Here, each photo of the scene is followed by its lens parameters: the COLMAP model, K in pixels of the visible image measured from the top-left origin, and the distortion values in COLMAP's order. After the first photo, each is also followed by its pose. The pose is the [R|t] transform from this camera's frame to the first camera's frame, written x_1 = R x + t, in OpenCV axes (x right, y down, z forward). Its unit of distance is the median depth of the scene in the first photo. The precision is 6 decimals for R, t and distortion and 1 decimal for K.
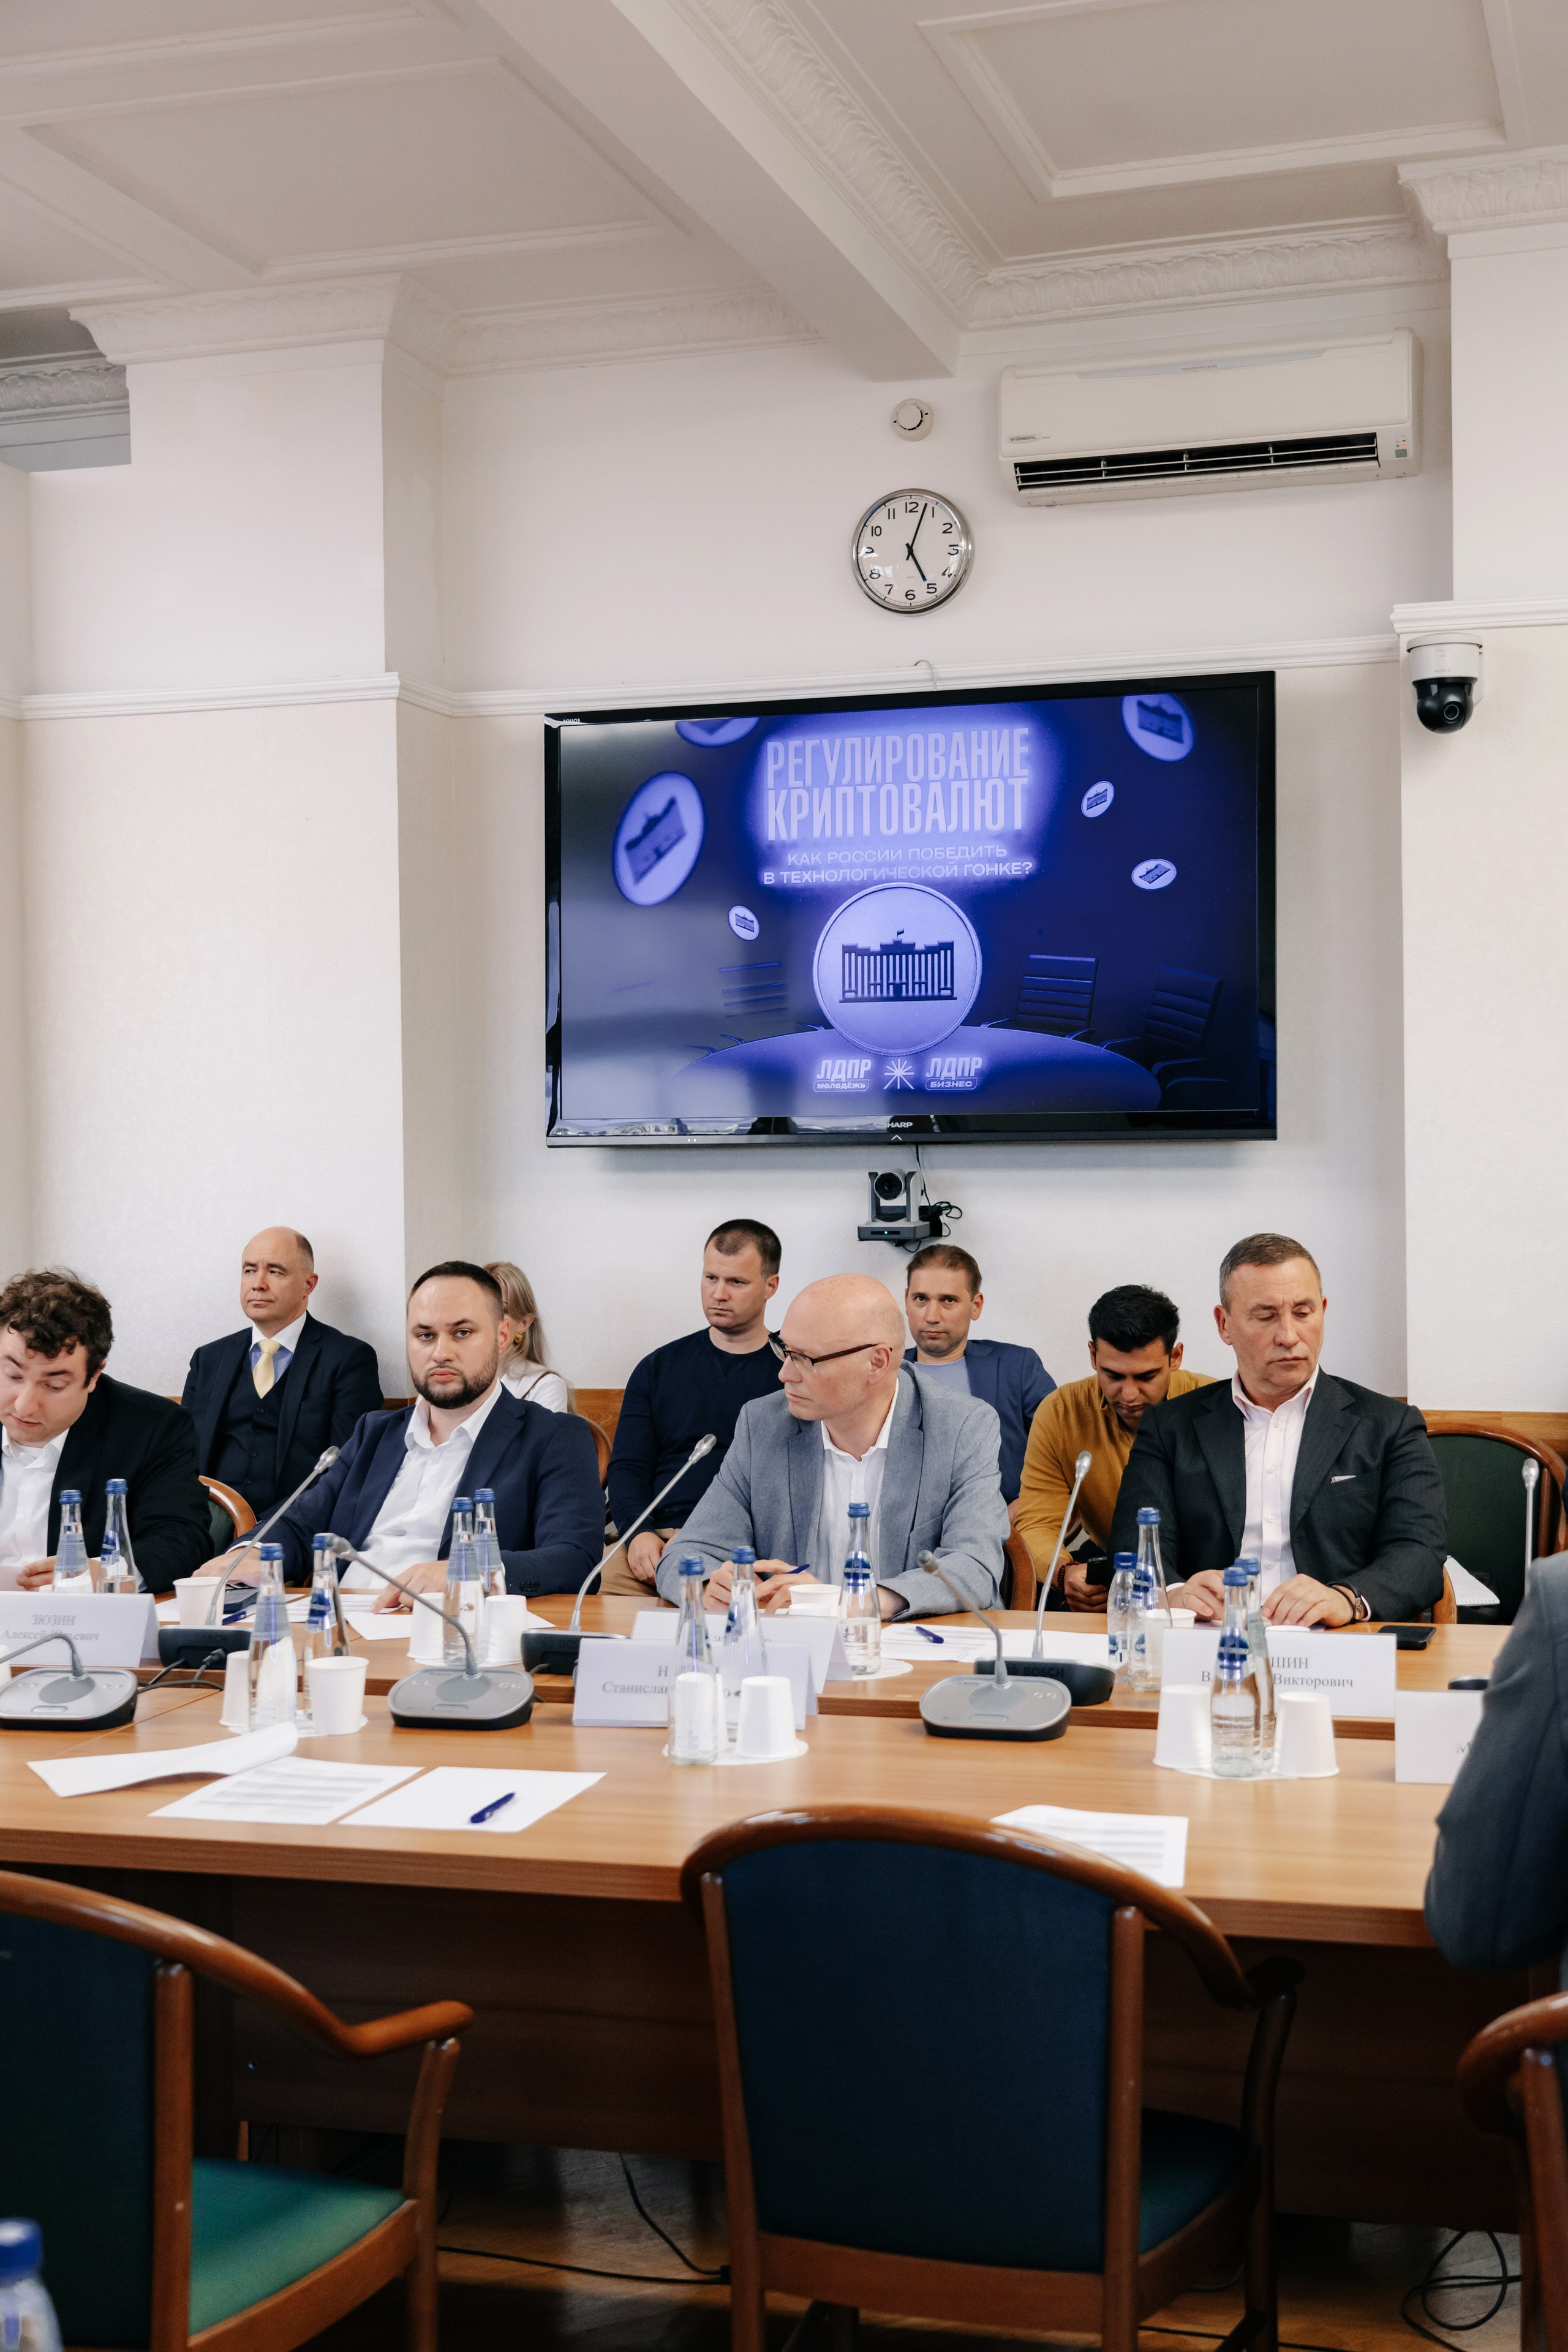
lens RADIAL K [[2800.1, 0, 774.0], [0, 2800.1, 1182.9], [0, 0, 1]] dist [0.021730, 0.000000]
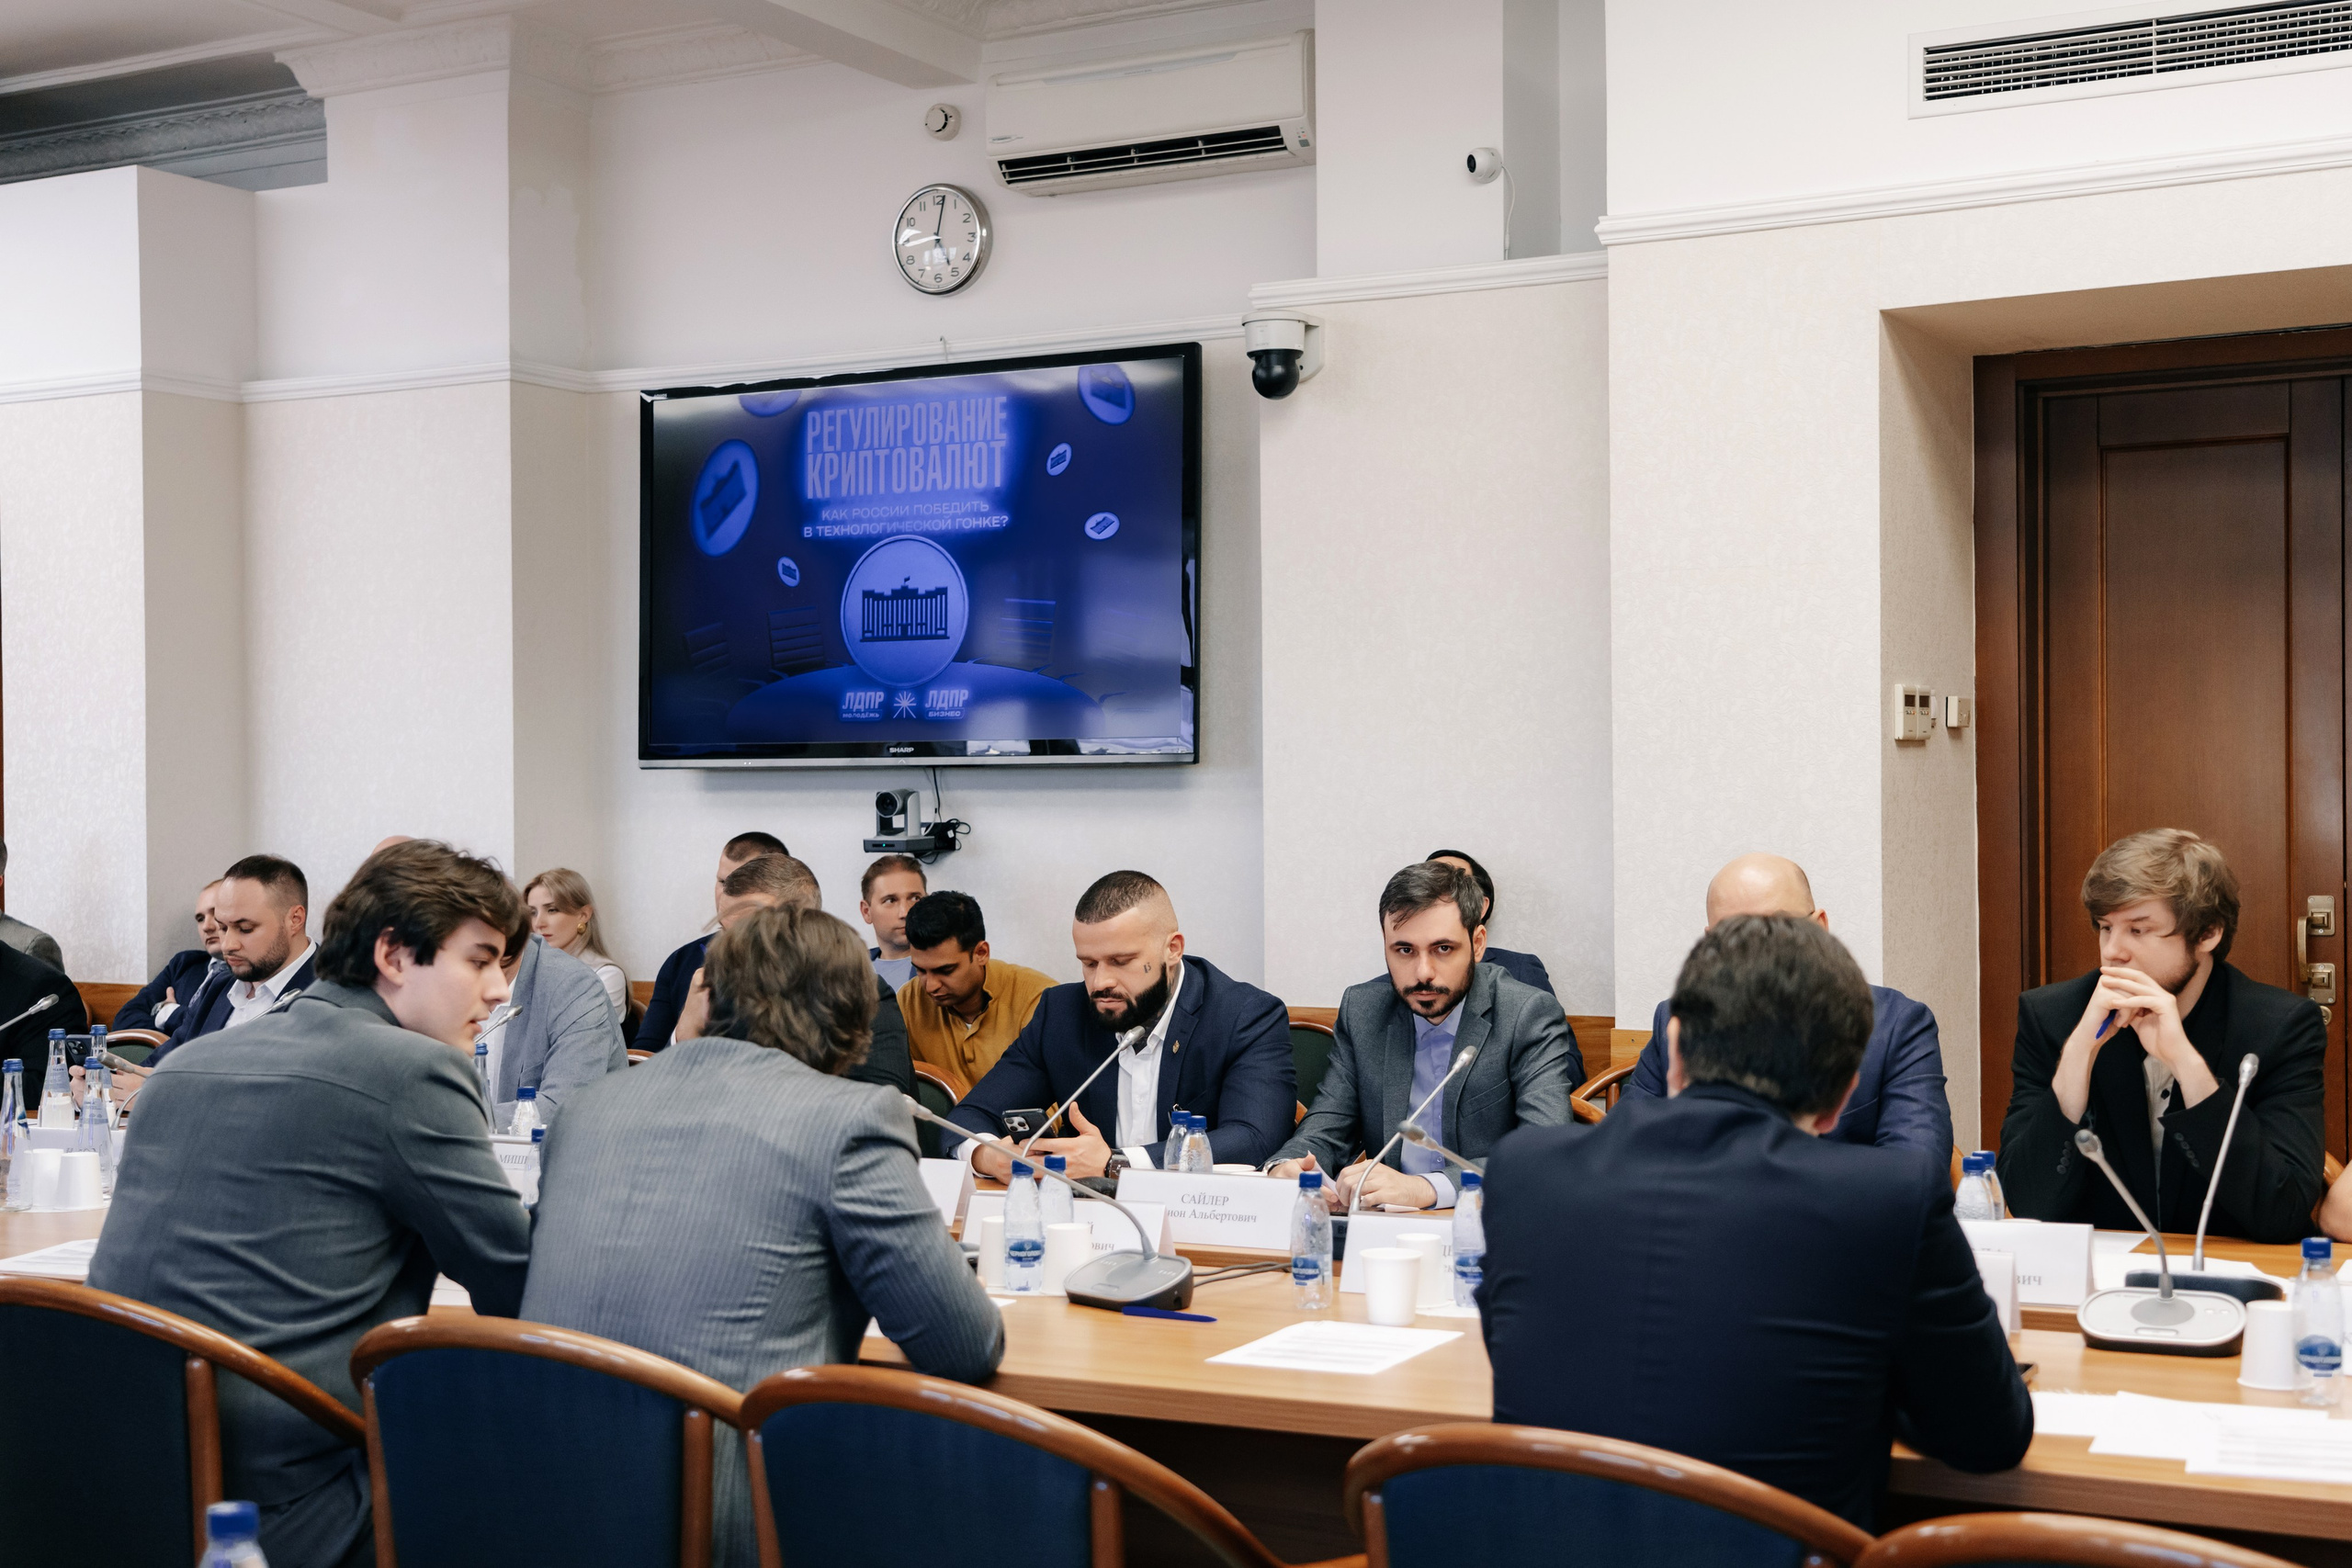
lens RADIAL K [[2893.6, 0, 1191.2], [0, 2893.6, 774.6], [0, 0, 1]] dist [0.031633, 0.000000]
pose [[0.980677, 0.002255, -0.195622, 0.383732], [-0.003997, 0.999956, -0.008509, -0.001285], [0.195594, 0.009126, 0.980642, -0.119176]]
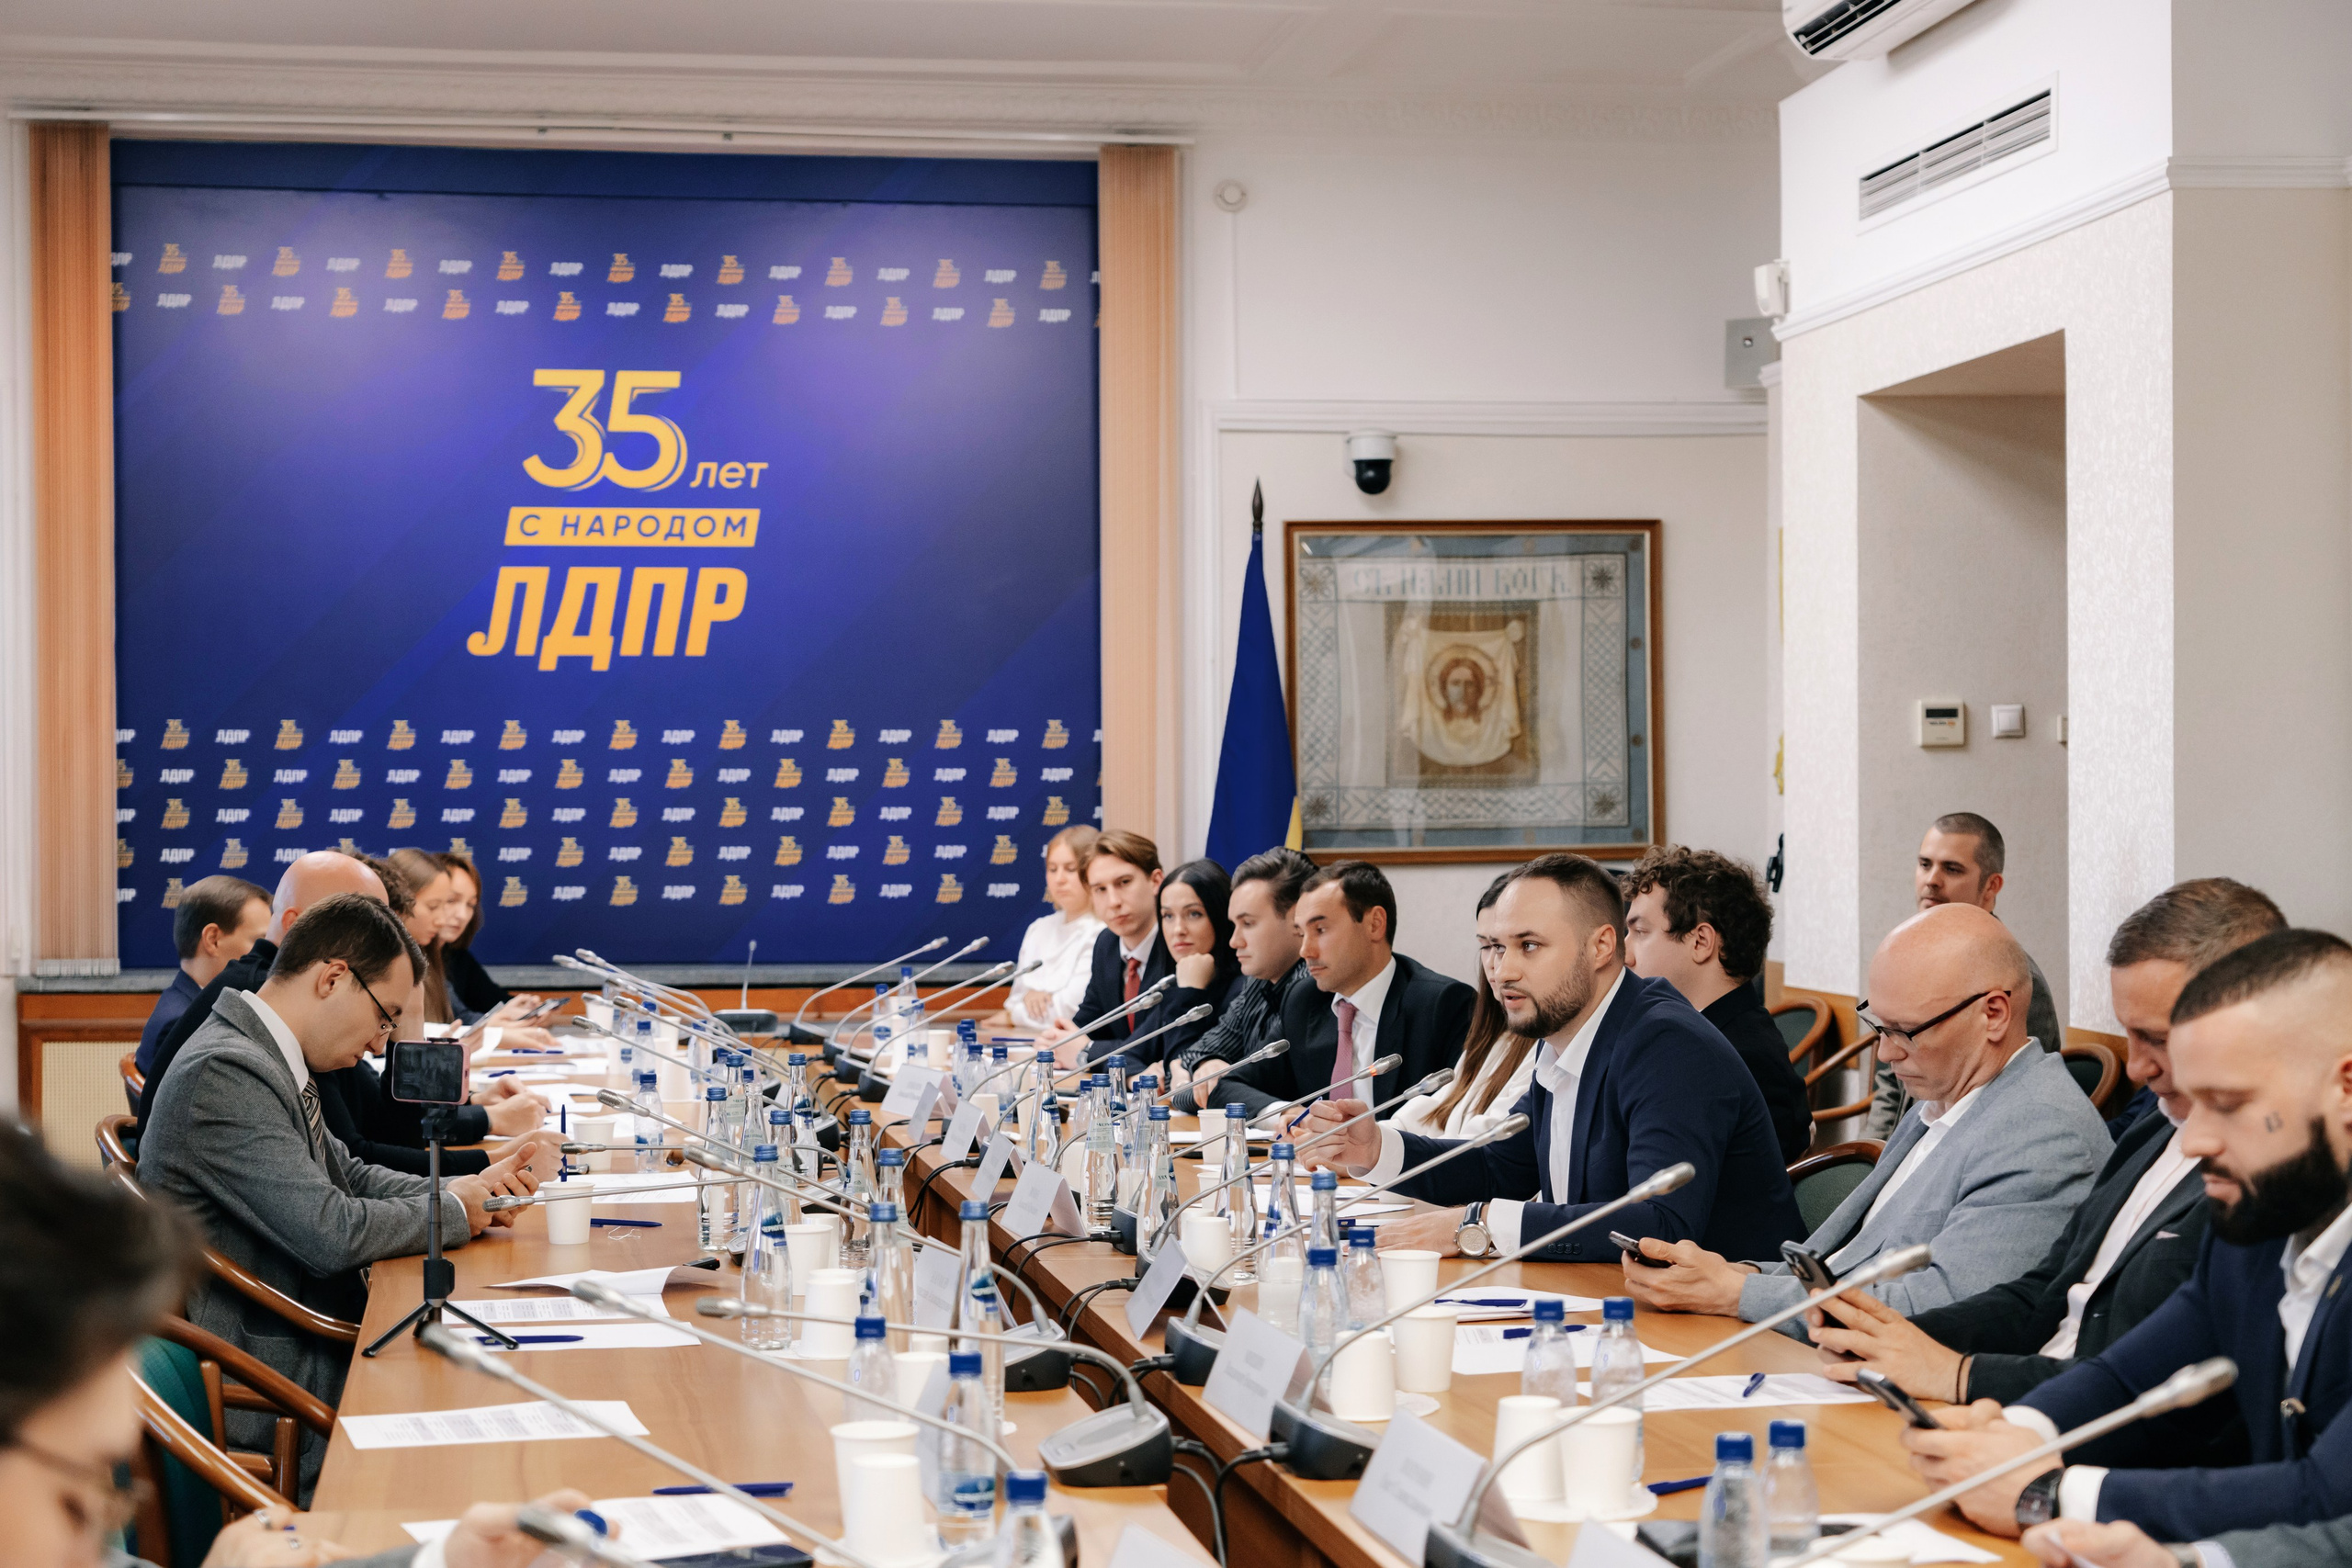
lens RADIAL K [[3861.0, 0, 1212.7], [0, 3861.0, 888.2], [0, 0, 1]] dist [0.035569, 0.000000]
pose [[0.445374, 0.027797, -0.894913, 0.614991], [-0.004127, 0.999571, 0.028994, 0.001850], [0.895335, -0.009220, 0.445298, 0.235823]]
